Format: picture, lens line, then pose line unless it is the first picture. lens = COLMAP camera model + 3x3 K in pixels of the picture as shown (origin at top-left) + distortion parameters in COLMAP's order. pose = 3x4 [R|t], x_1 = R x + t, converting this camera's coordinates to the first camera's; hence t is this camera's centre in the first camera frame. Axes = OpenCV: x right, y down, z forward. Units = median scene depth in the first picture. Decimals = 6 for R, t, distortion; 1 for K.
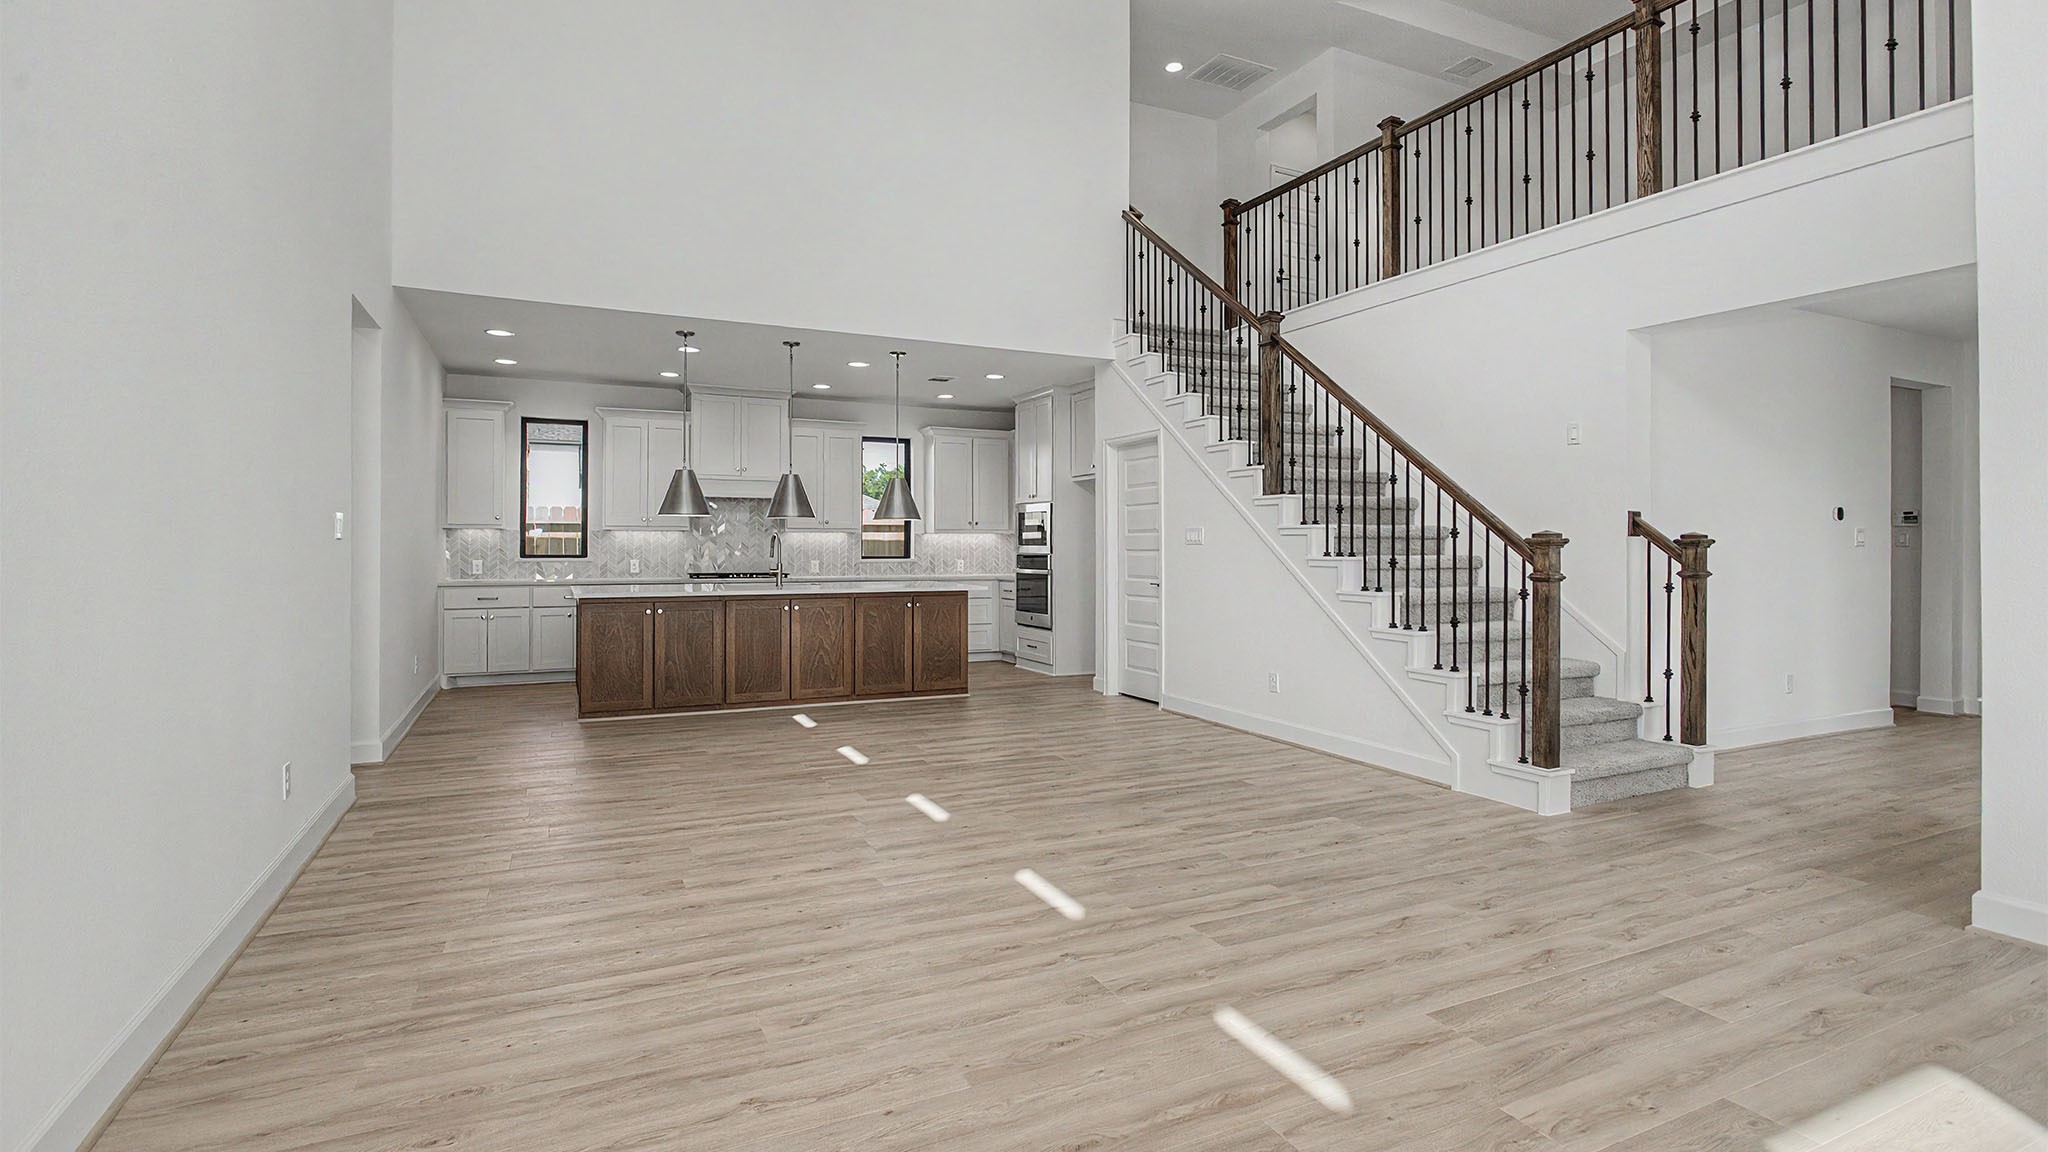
lens RADIAL K [[1034.5, 0, 1019.5], [0, 1034.5, 538.2], [0, 0, 1]] dist [-0.000240, -0.000035]
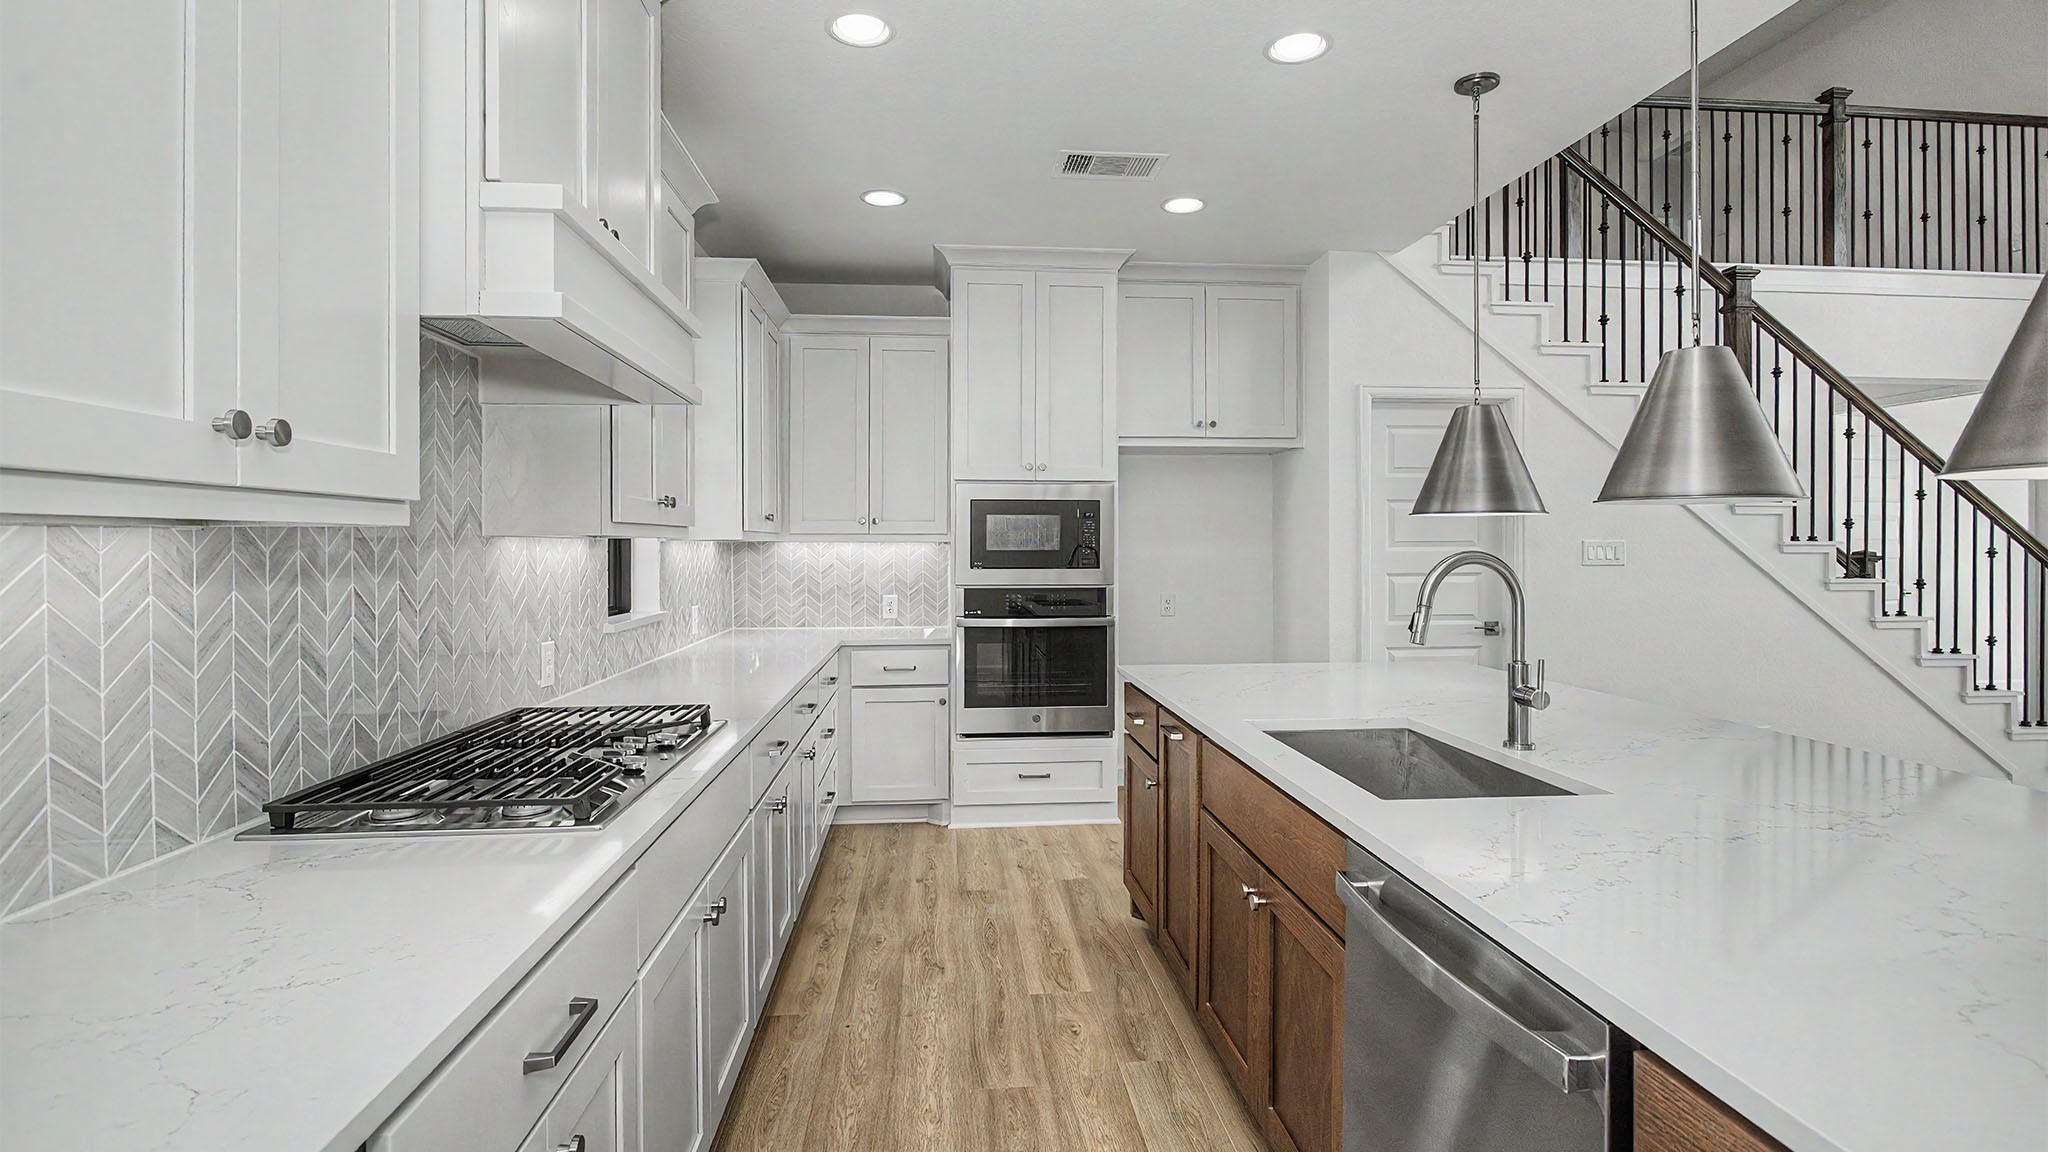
lens RADIAL K [[981.4, 0, 1025.5], [0, 981.4, 558.2], [0, 0, 1]] dist [-0.000889, -0.000030]
pose [[0.356869, 0.007630, 0.934123, -0.453562], [-0.003358, 0.999971, -0.006885, 0.005573], [-0.934149, -0.000680, 0.356884, 0.902019]]
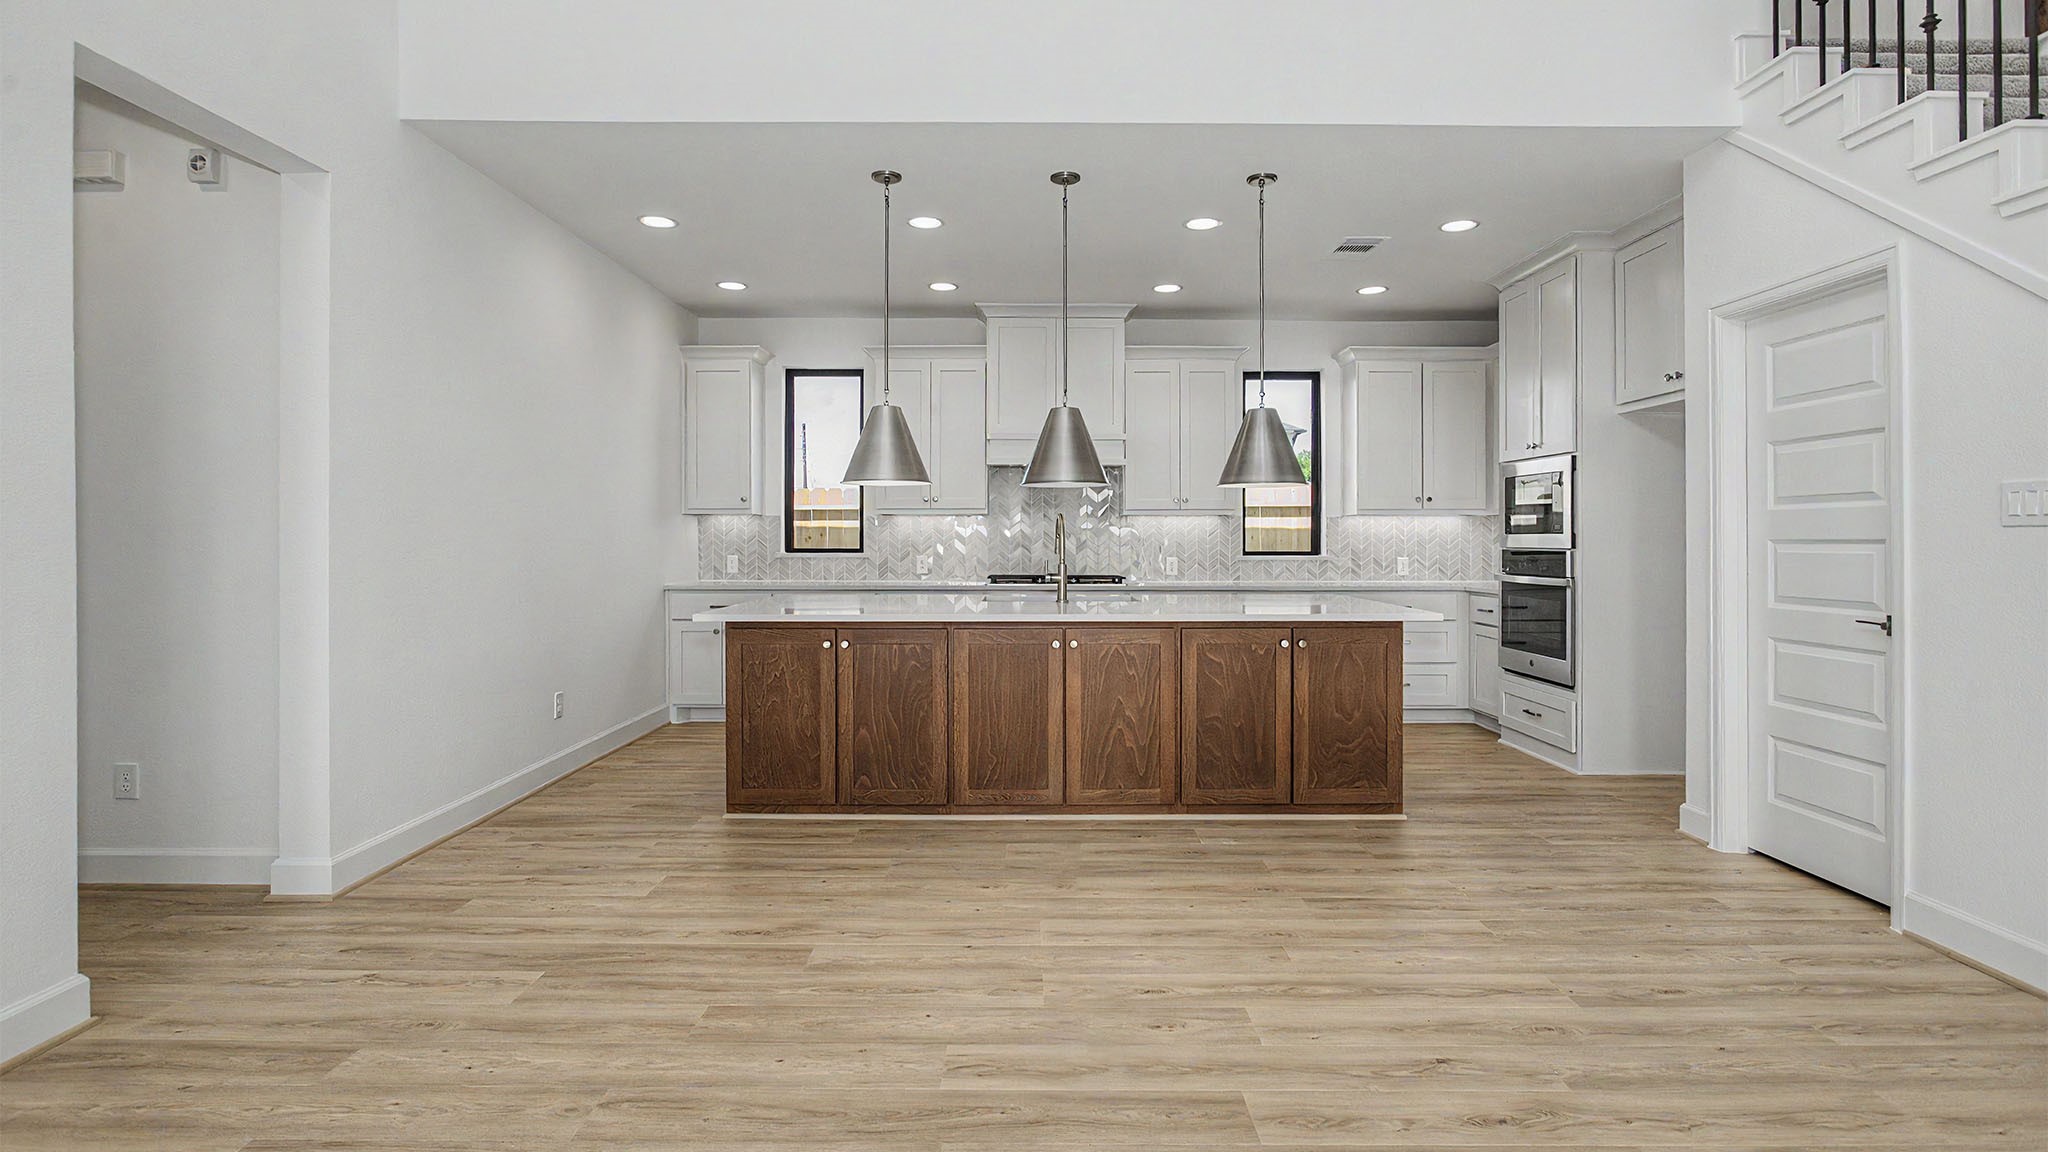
lens RADIAL K [[981.4, 0, 1025.5], [0, 981.4, 558.2], [0, 0, 1]] dist [-0.000889, -0.000030]
pose [[0.902017, 0.005866, -0.431660, -0.007164], [0.005417, 0.999675, 0.024906, 0.005869], [0.431666, -0.024804, 0.901693, 0.433603]]
